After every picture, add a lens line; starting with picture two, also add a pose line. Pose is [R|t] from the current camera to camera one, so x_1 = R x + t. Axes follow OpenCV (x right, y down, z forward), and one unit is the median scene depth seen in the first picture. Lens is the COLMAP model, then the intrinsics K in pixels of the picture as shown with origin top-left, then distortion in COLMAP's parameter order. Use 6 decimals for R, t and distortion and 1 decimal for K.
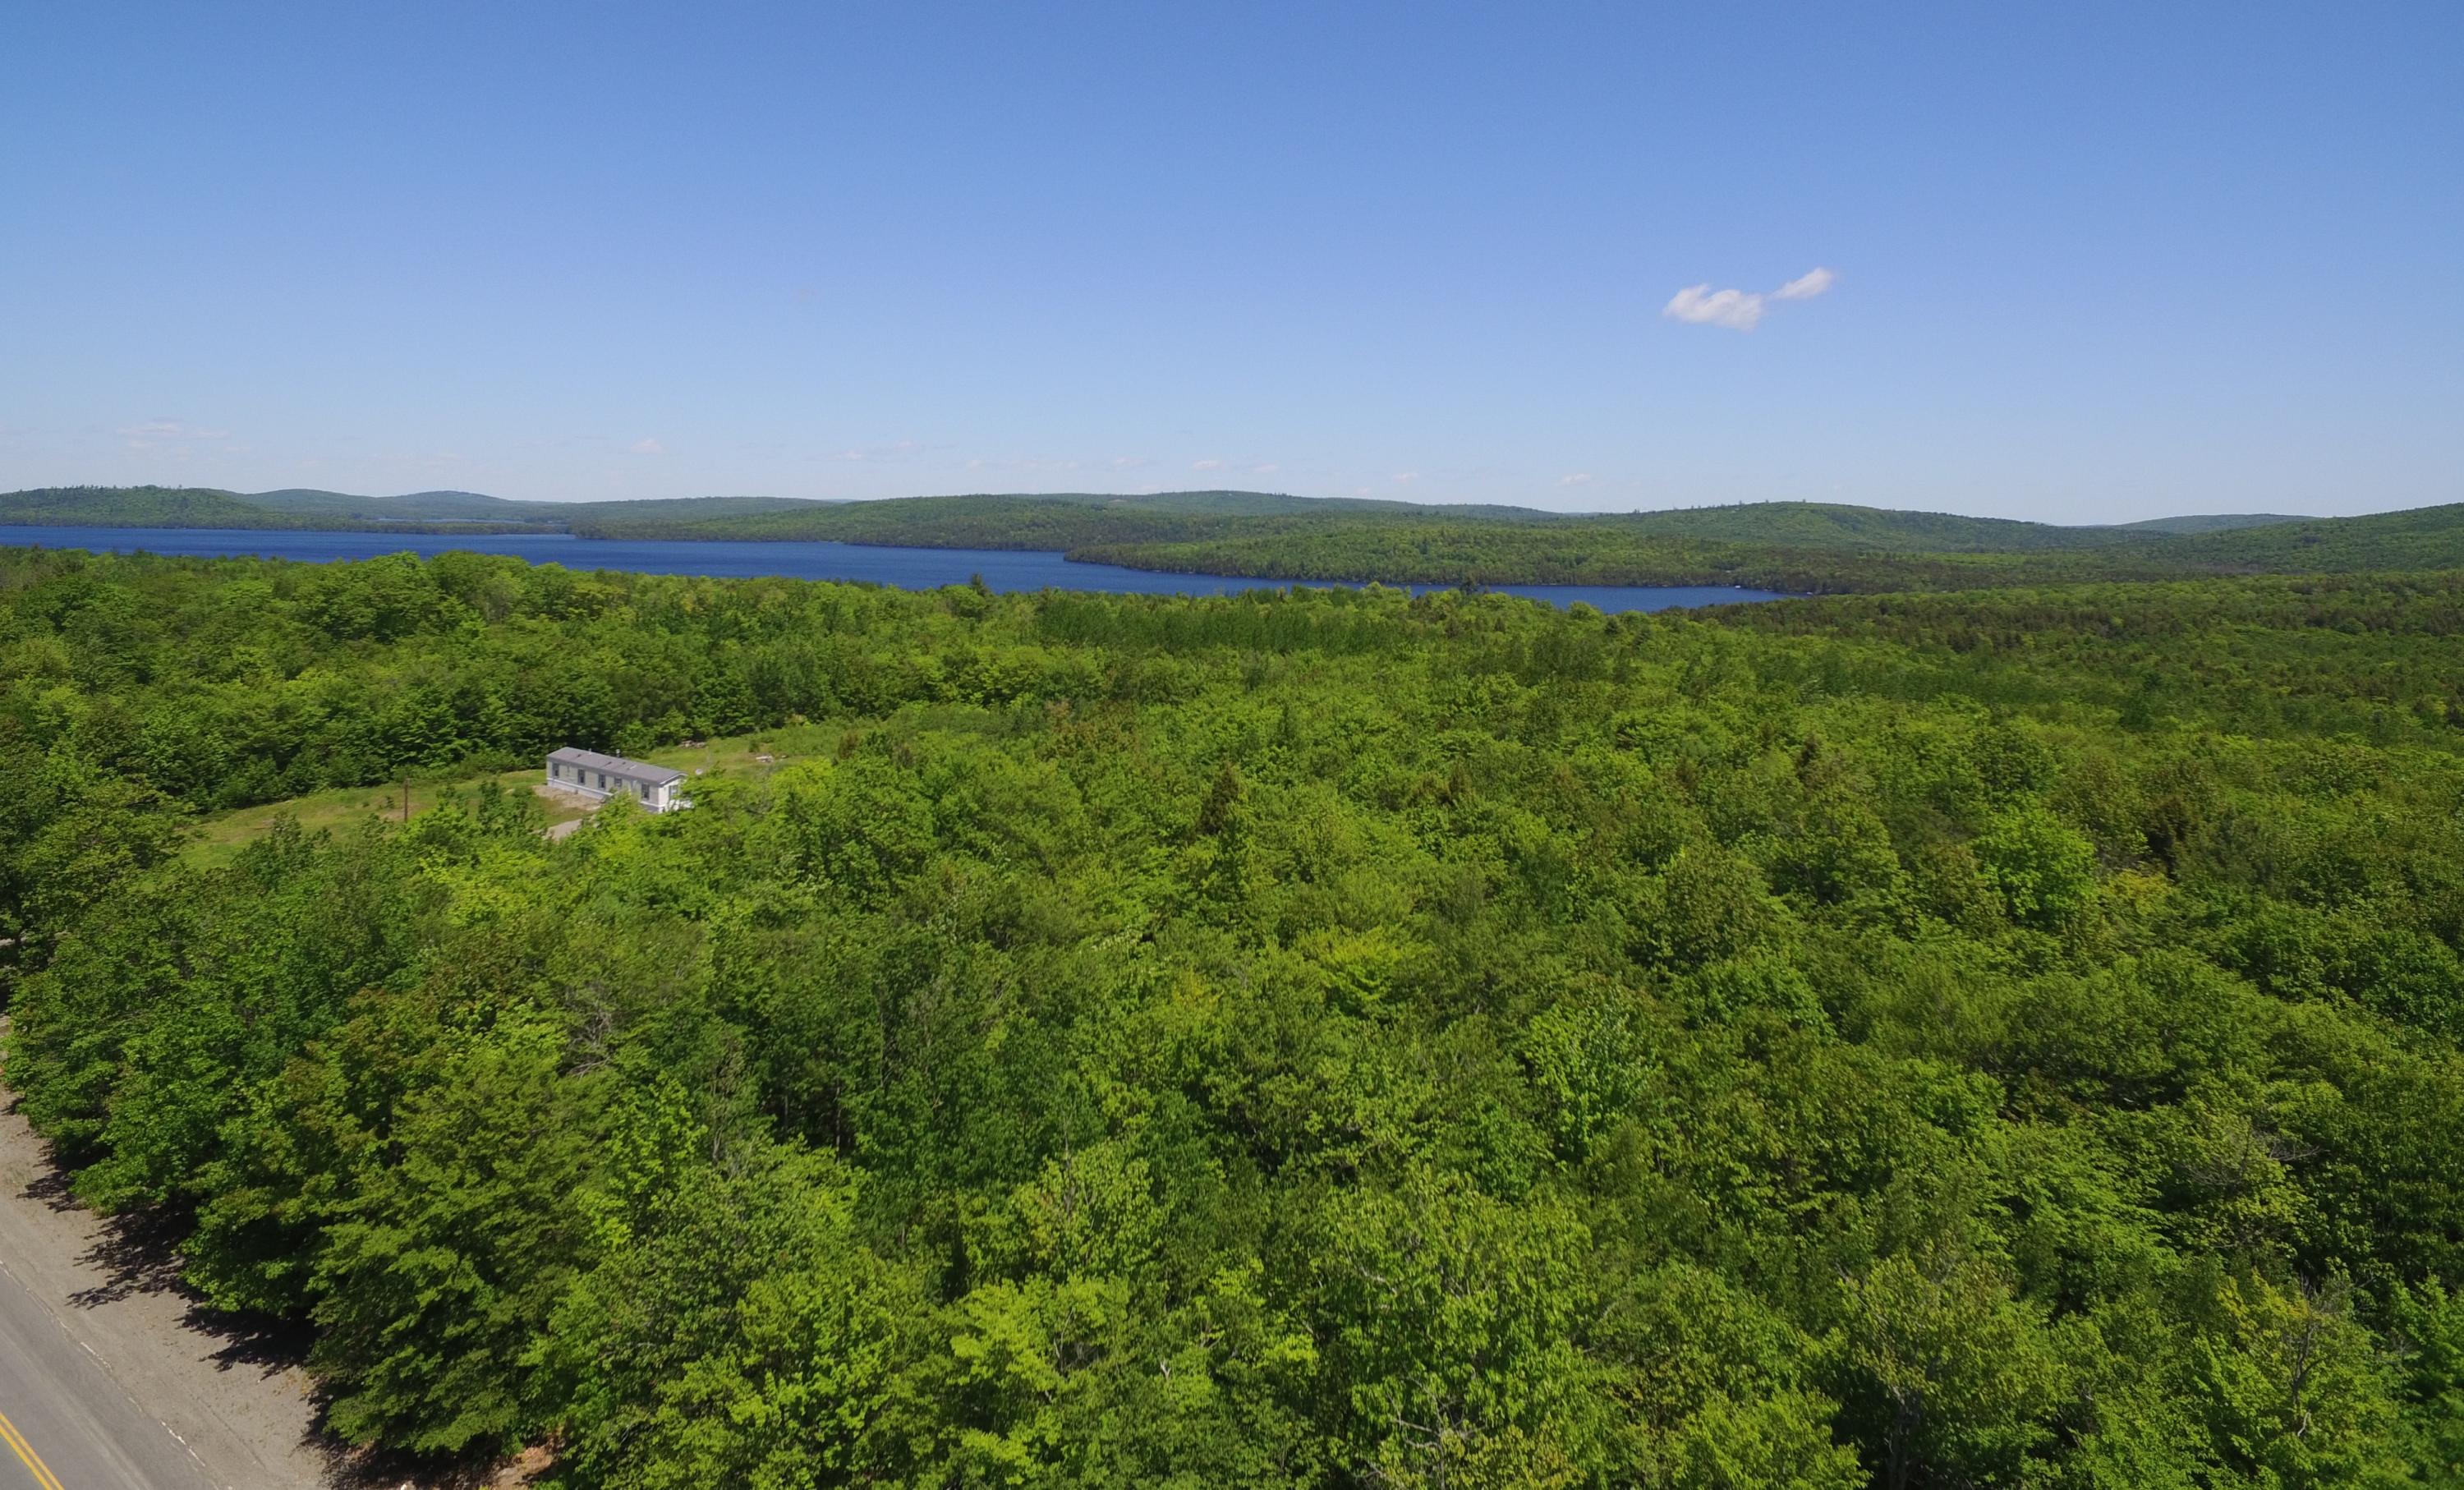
lens RADIAL K [[1431.0, 0, 1231.9], [0, 1431.0, 539.7], [0, 0, 1]] dist [-0.012166, 0.015159]
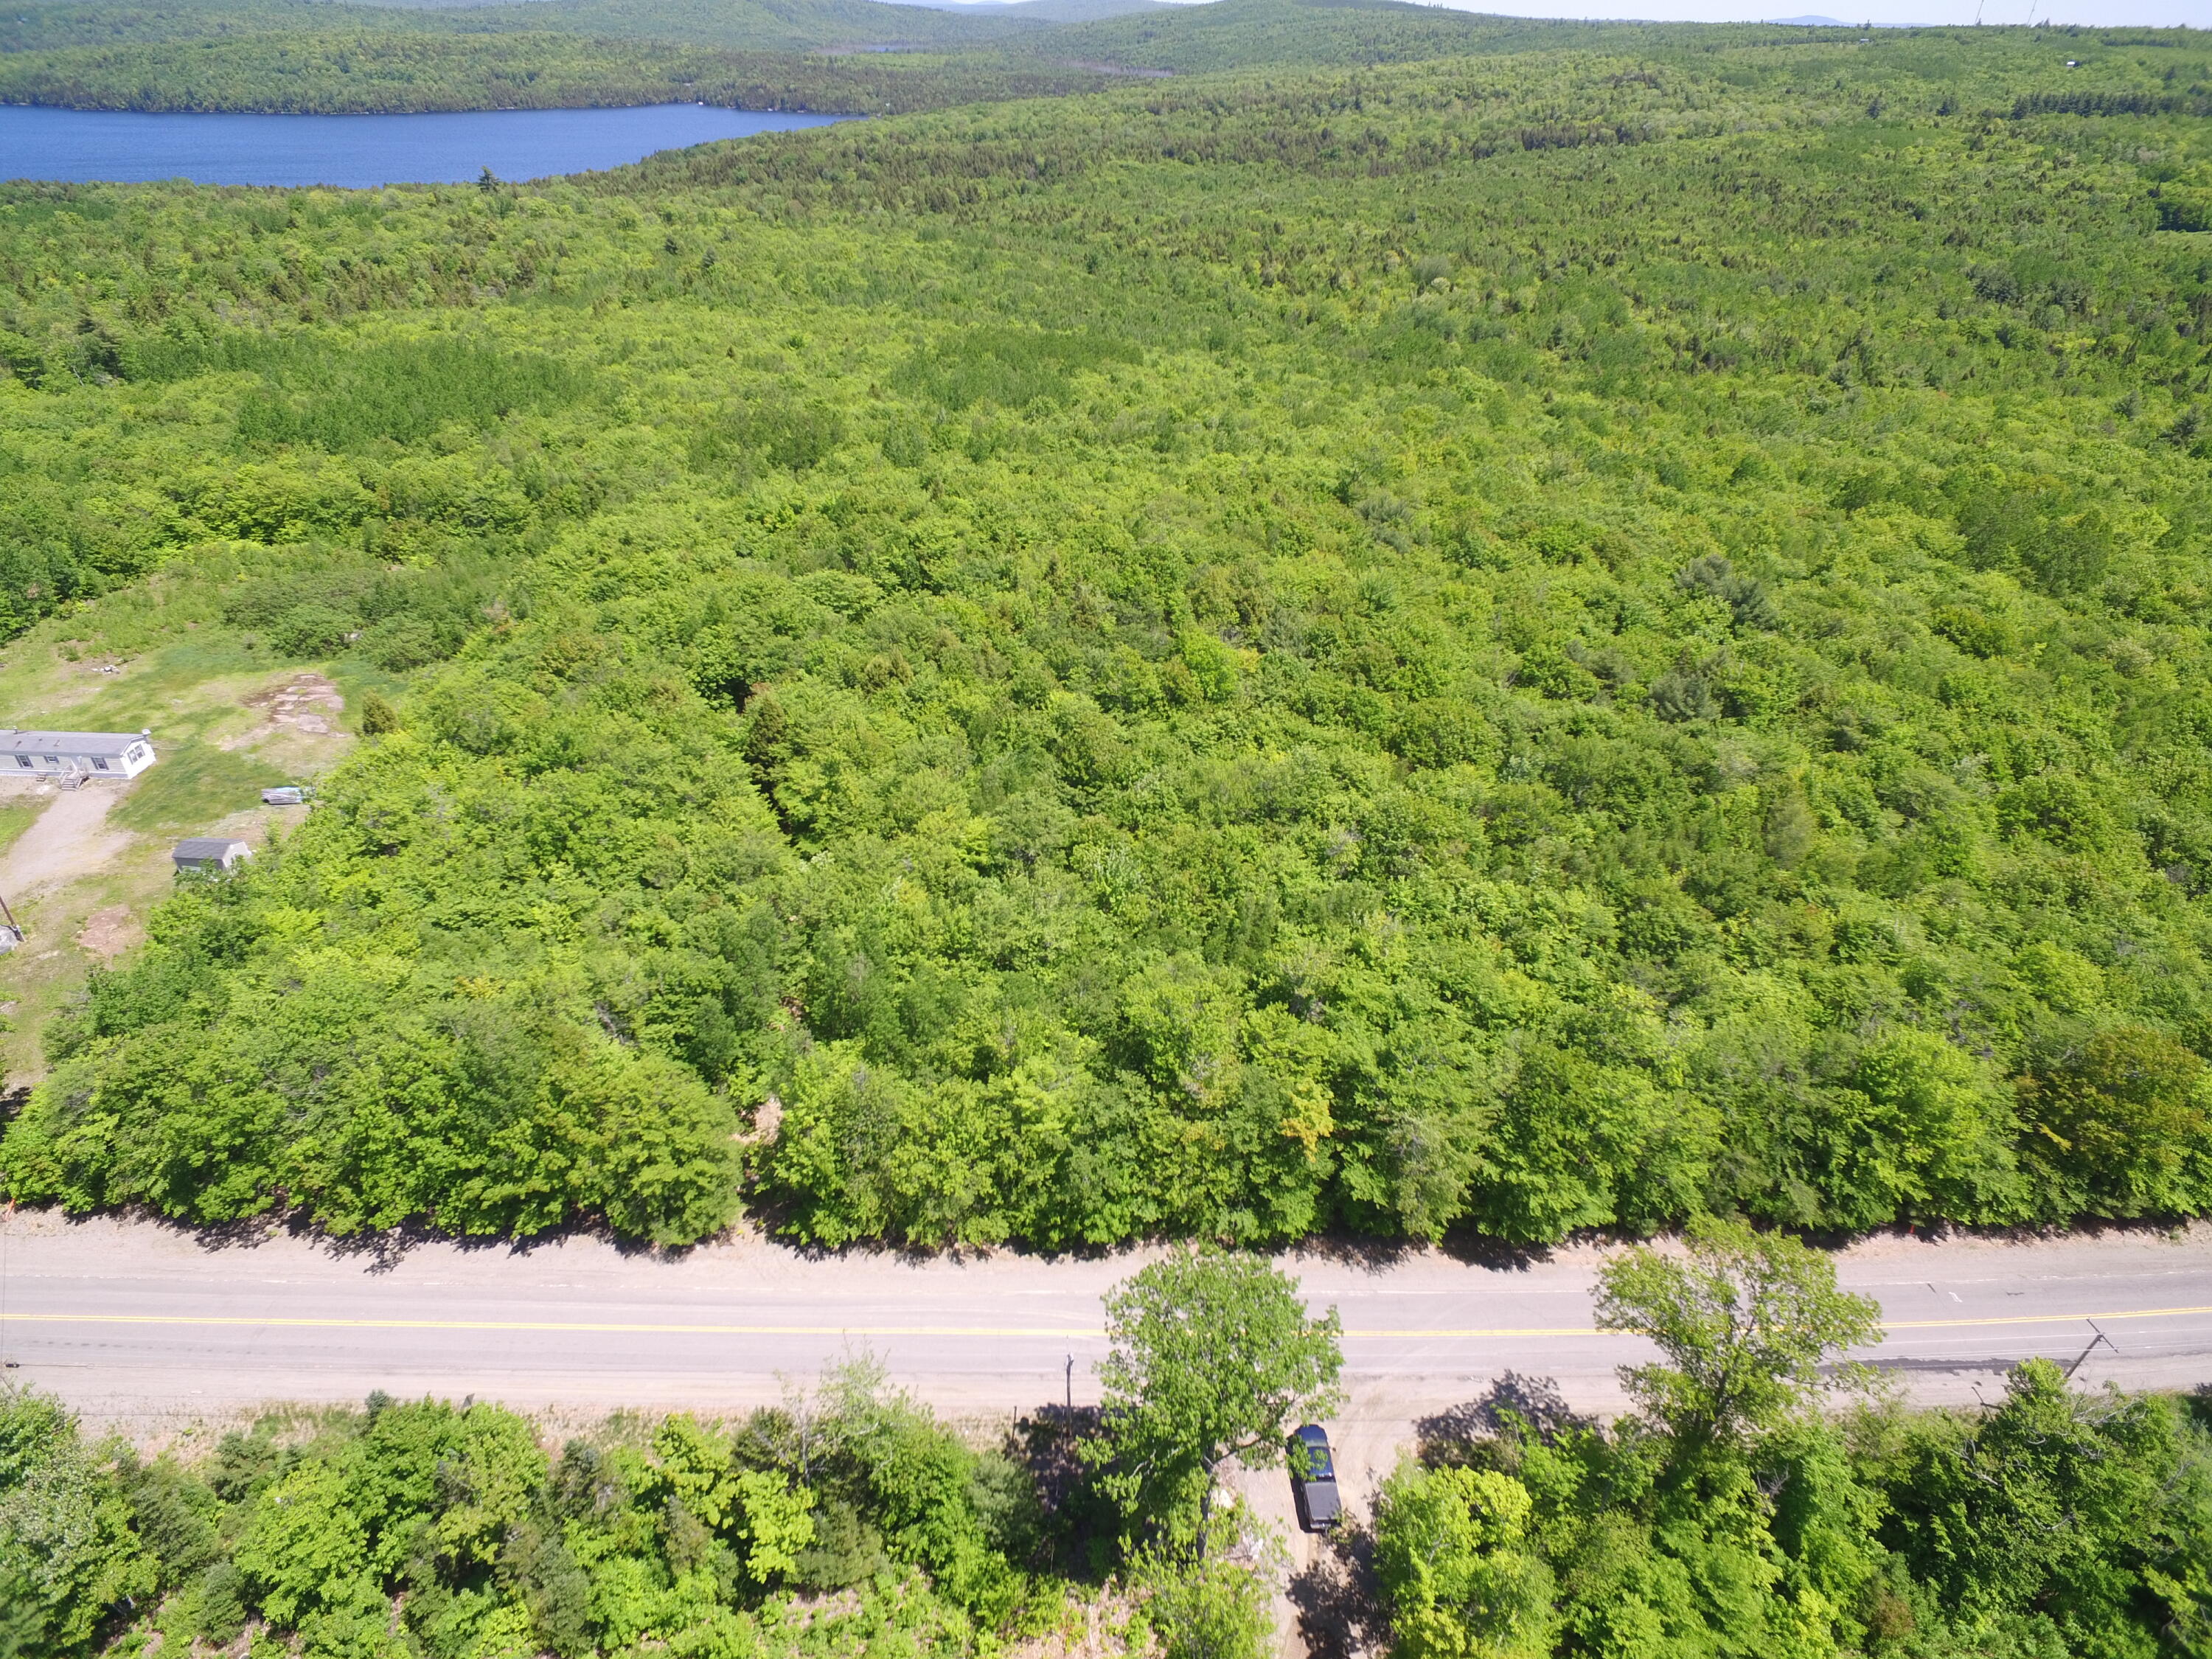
lens RADIAL K [[1308.3, 0, 1100.2], [0, 1308.3, 809.6], [0, 0, 1]] dist [-0.012513, 0.014494]
pose [[0.810651, -0.311229, 0.495965, -0.388848], [0.001705, 0.848288, 0.529533, -0.414628], [-0.585527, -0.428421, 0.688196, -0.183270]]
